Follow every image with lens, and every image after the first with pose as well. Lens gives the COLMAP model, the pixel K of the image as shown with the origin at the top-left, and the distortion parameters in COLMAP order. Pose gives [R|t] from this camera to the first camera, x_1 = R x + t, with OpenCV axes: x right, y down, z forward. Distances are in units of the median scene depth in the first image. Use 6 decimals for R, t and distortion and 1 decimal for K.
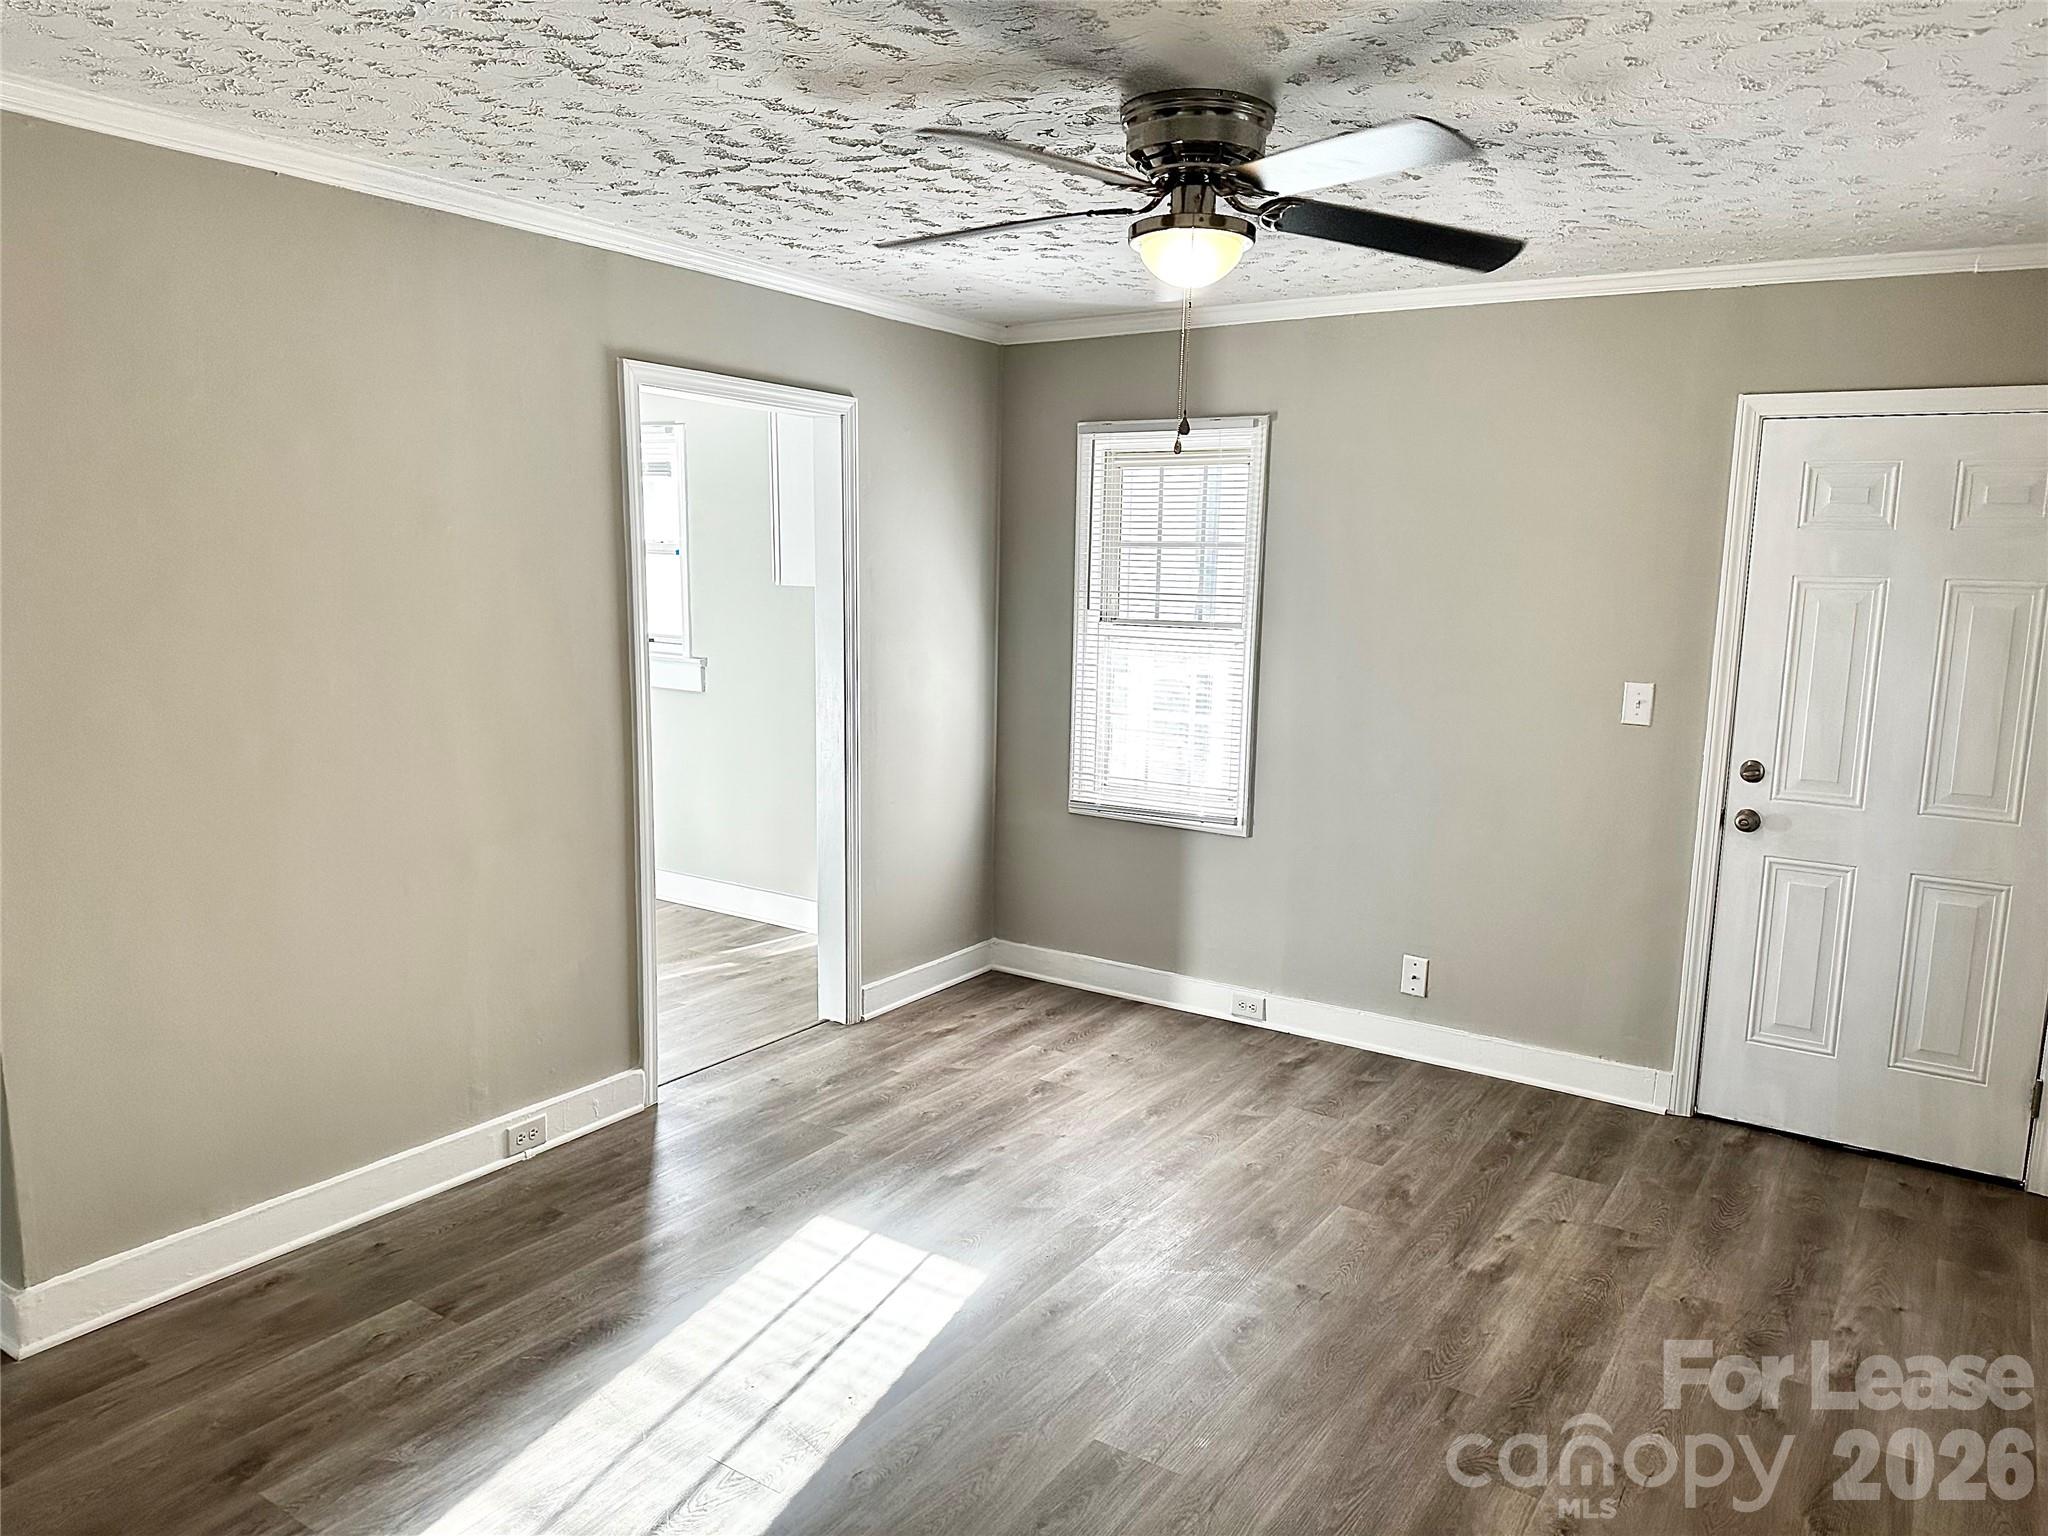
lens RADIAL K [[1438.6, 0, 1029.6], [0, 1438.6, 762.4], [0, 0, 1]] dist [0.132584, -0.151666]
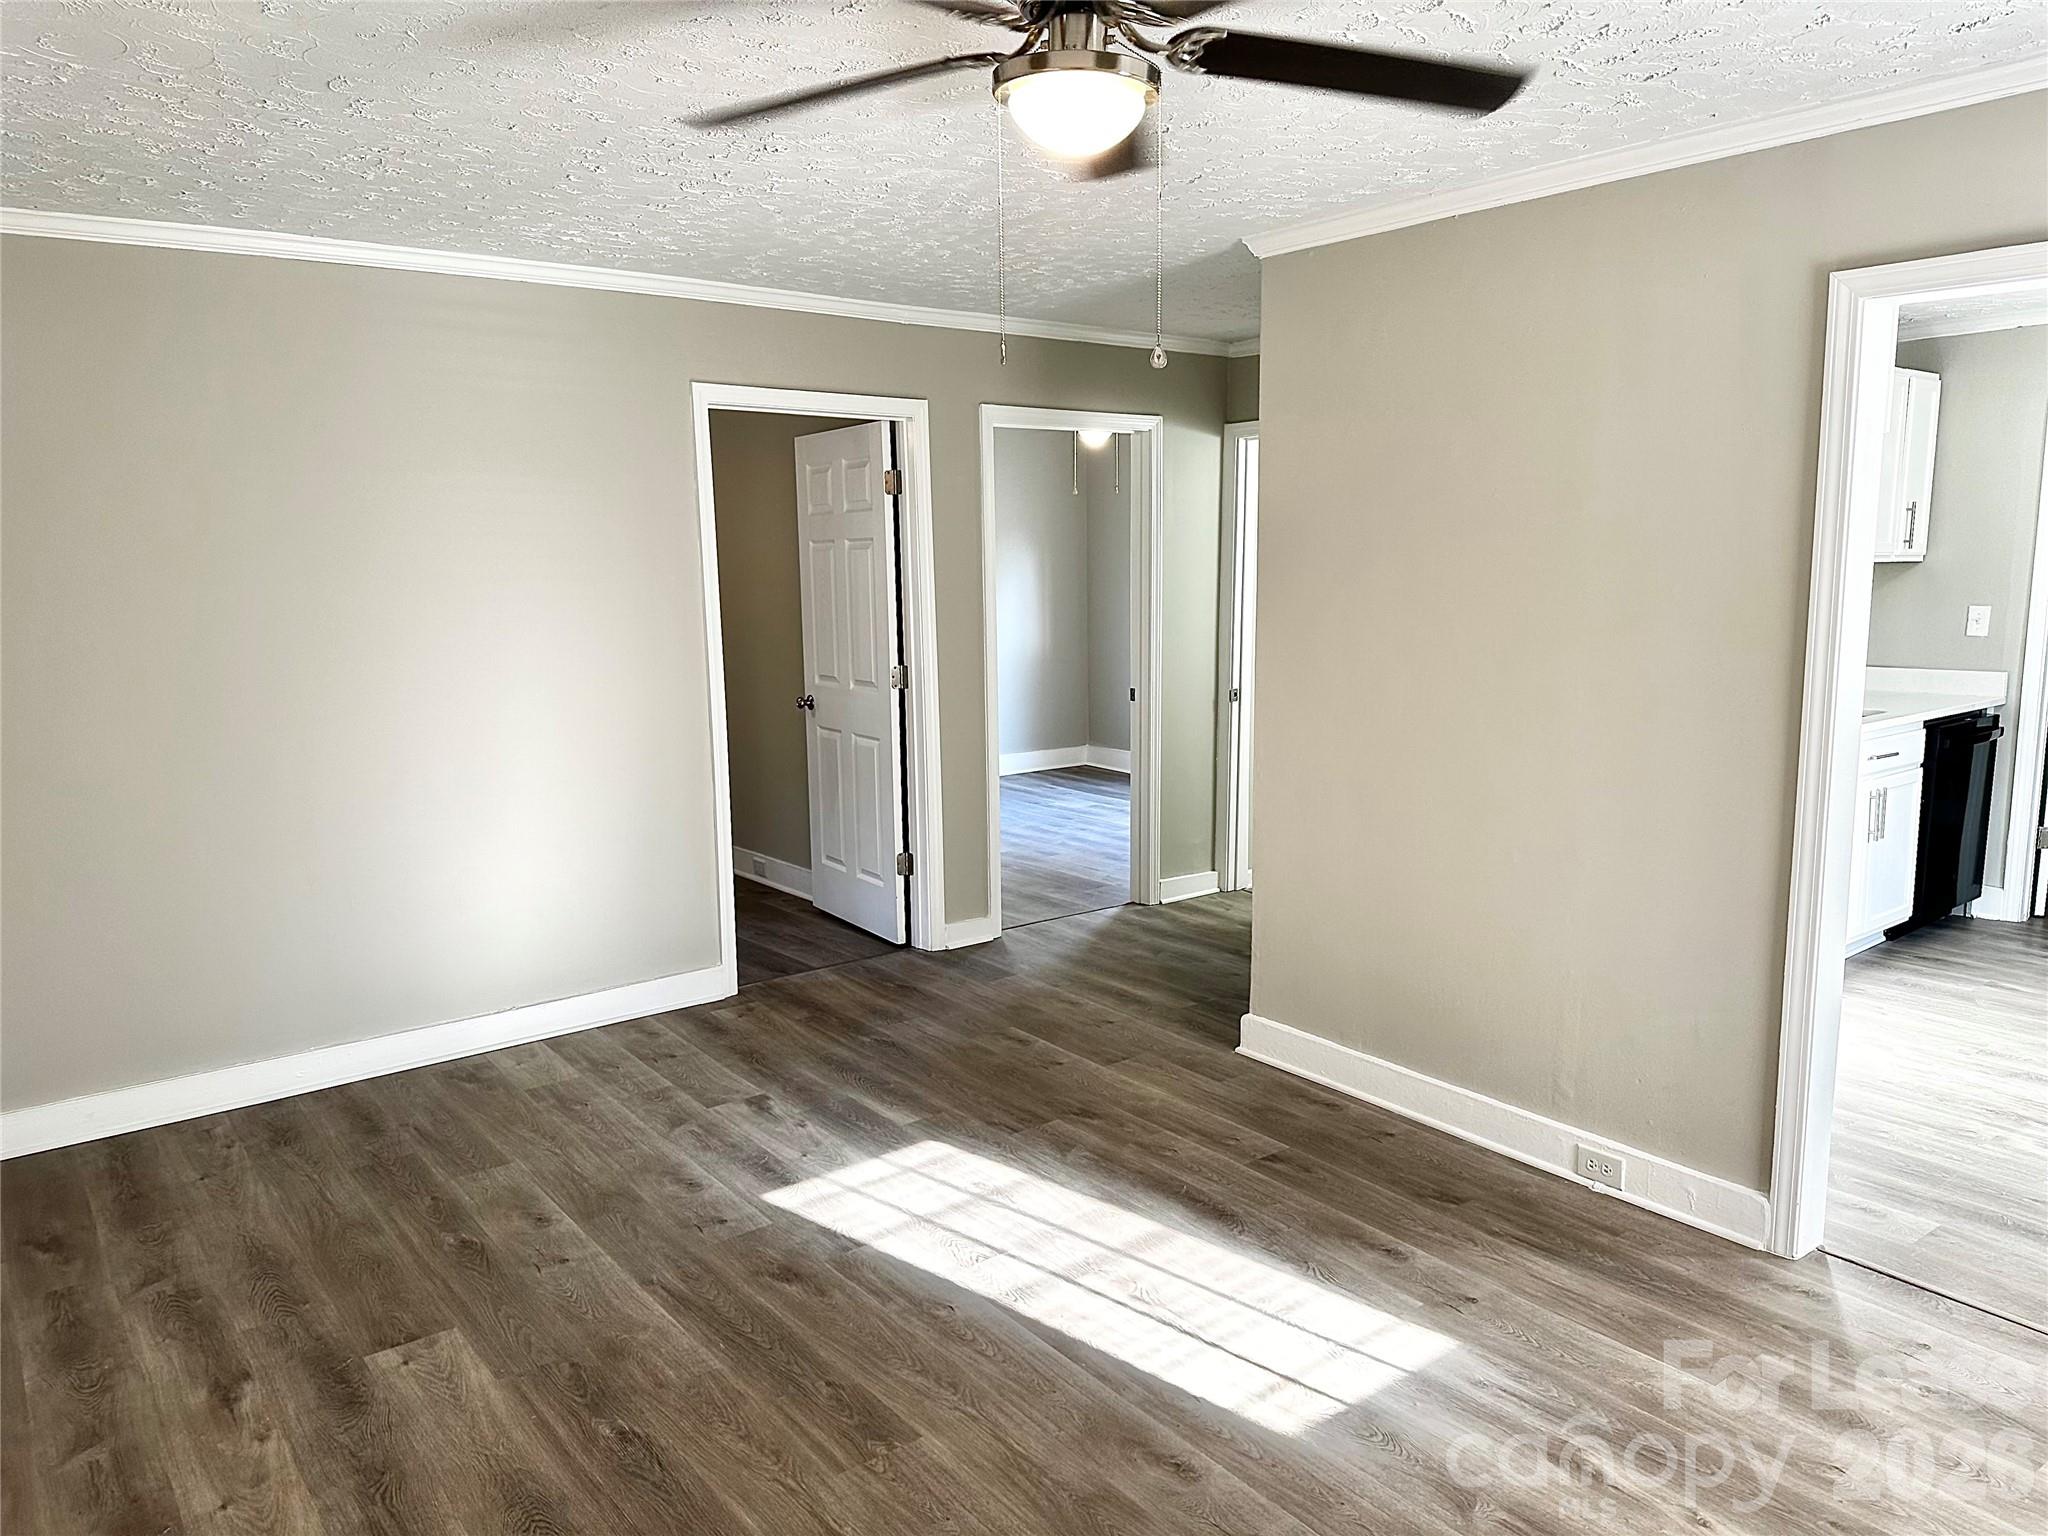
lens RADIAL K [[1433.5, 0, 1000.4], [0, 1433.5, 774.5], [0, 0, 1]] dist [0.059135, -0.075057]
pose [[-0.344258, 0.128815, -0.929996, 0.586211], [-0.131469, 0.974170, 0.183600, -0.101617], [0.929625, 0.185472, -0.318431, 0.864767]]
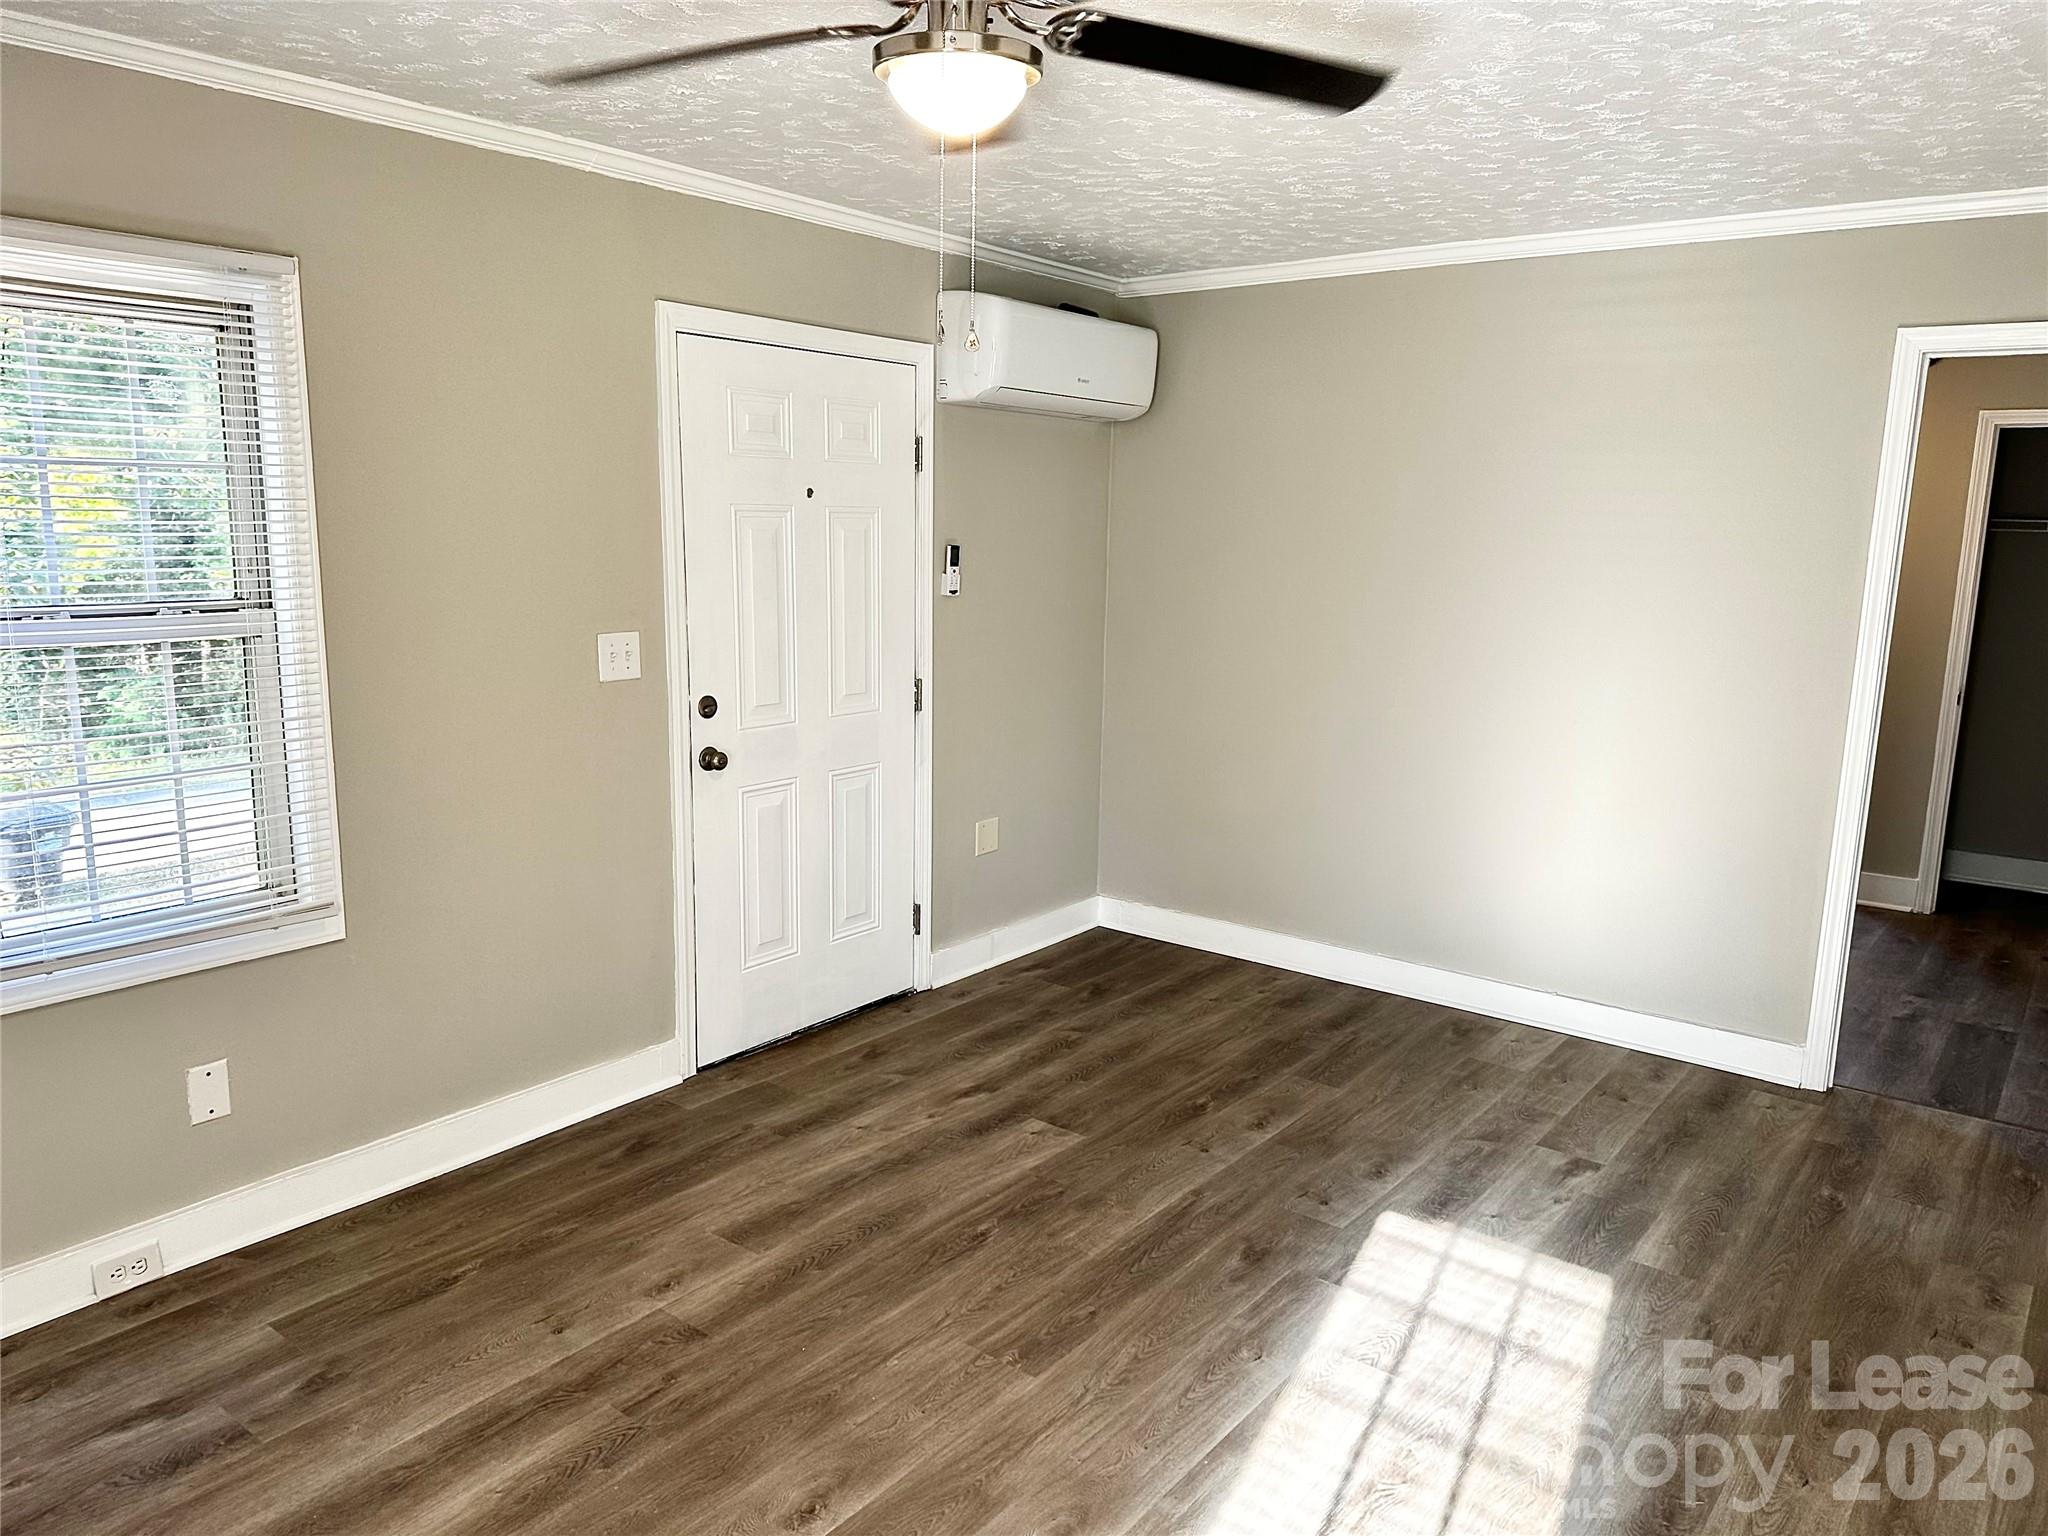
lens RADIAL K [[1438.6, 0, 1029.6], [0, 1438.6, 762.4], [0, 0, 1]] dist [0.132584, -0.151666]
pose [[-0.995222, -0.059140, 0.077689, -0.004125], [-0.031540, 0.947757, 0.317431, -0.181821], [-0.092403, 0.313464, -0.945094, 1.244366]]
